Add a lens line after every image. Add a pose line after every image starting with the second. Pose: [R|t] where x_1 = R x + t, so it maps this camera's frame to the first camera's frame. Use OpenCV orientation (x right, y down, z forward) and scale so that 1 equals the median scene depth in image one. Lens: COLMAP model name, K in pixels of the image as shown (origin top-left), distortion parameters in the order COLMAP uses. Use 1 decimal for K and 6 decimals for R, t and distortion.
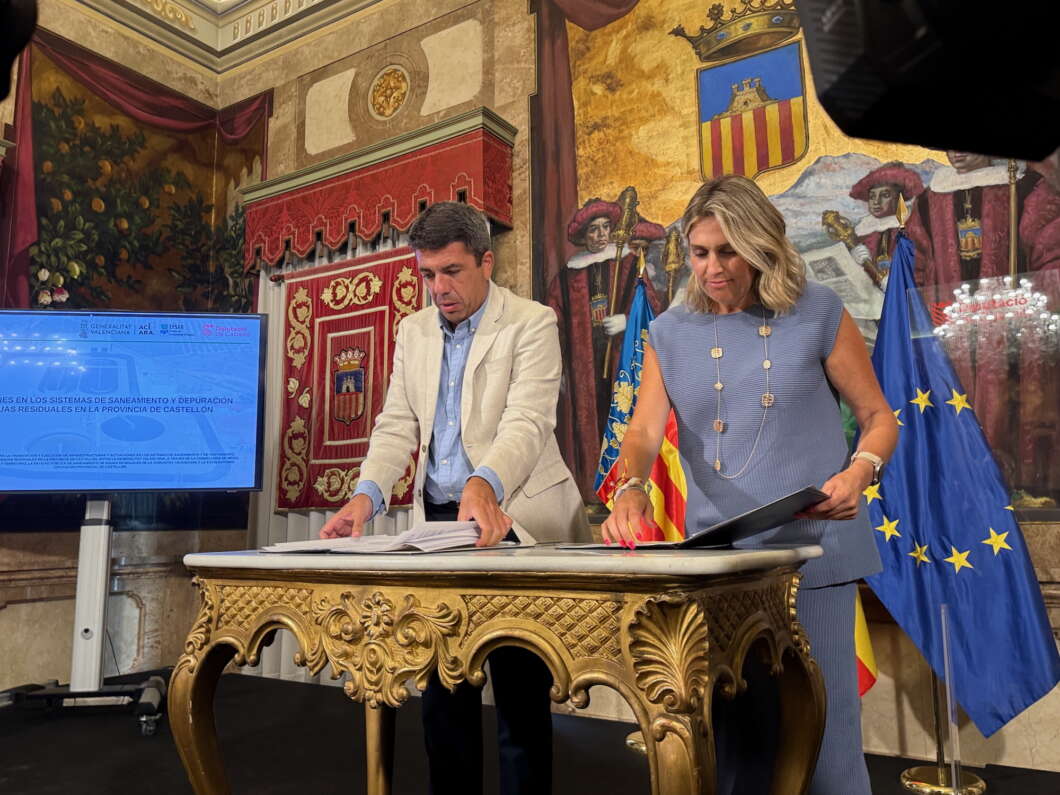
lens RADIAL K [[829.2, 0, 530.0], [0, 829.2, 397.5], [0, 0, 1]] dist [0.107206, -0.152341]
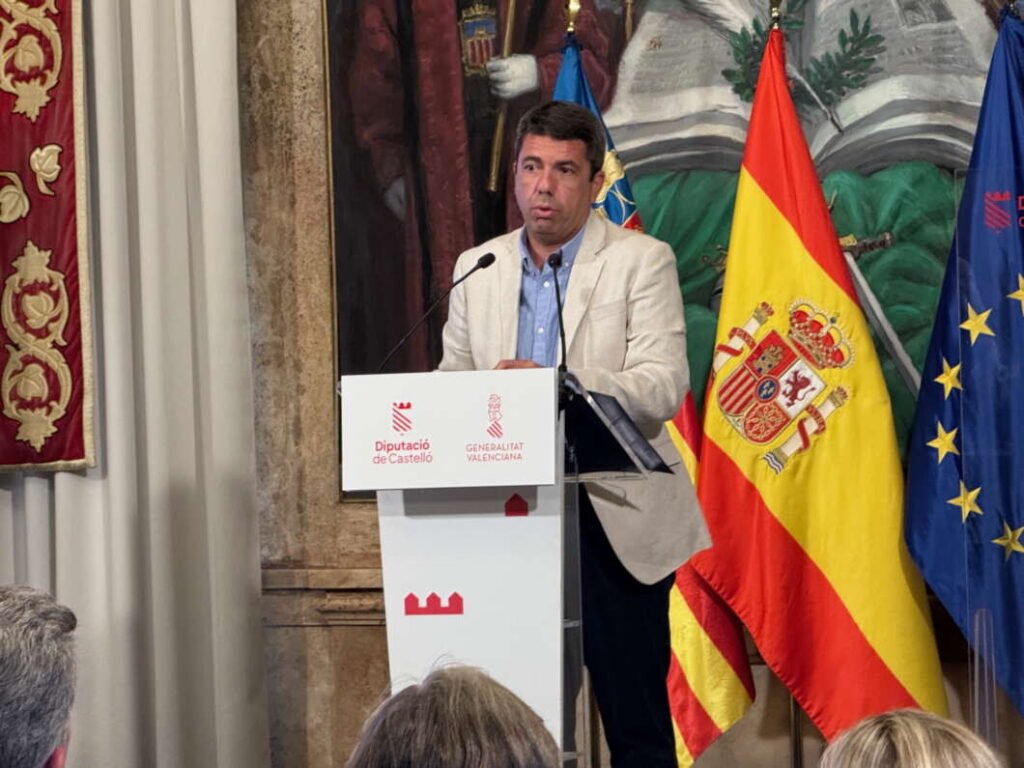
lens RADIAL K [[4263.7, 0, 537.9], [0, 4263.7, 384.1], [0, 0, 1]] dist [0.189463, 0.825171]
pose [[0.991524, -0.019810, 0.128404, -0.170117], [0.001777, 0.990283, 0.139053, -0.217528], [-0.129911, -0.137646, 0.981925, -1.203274]]
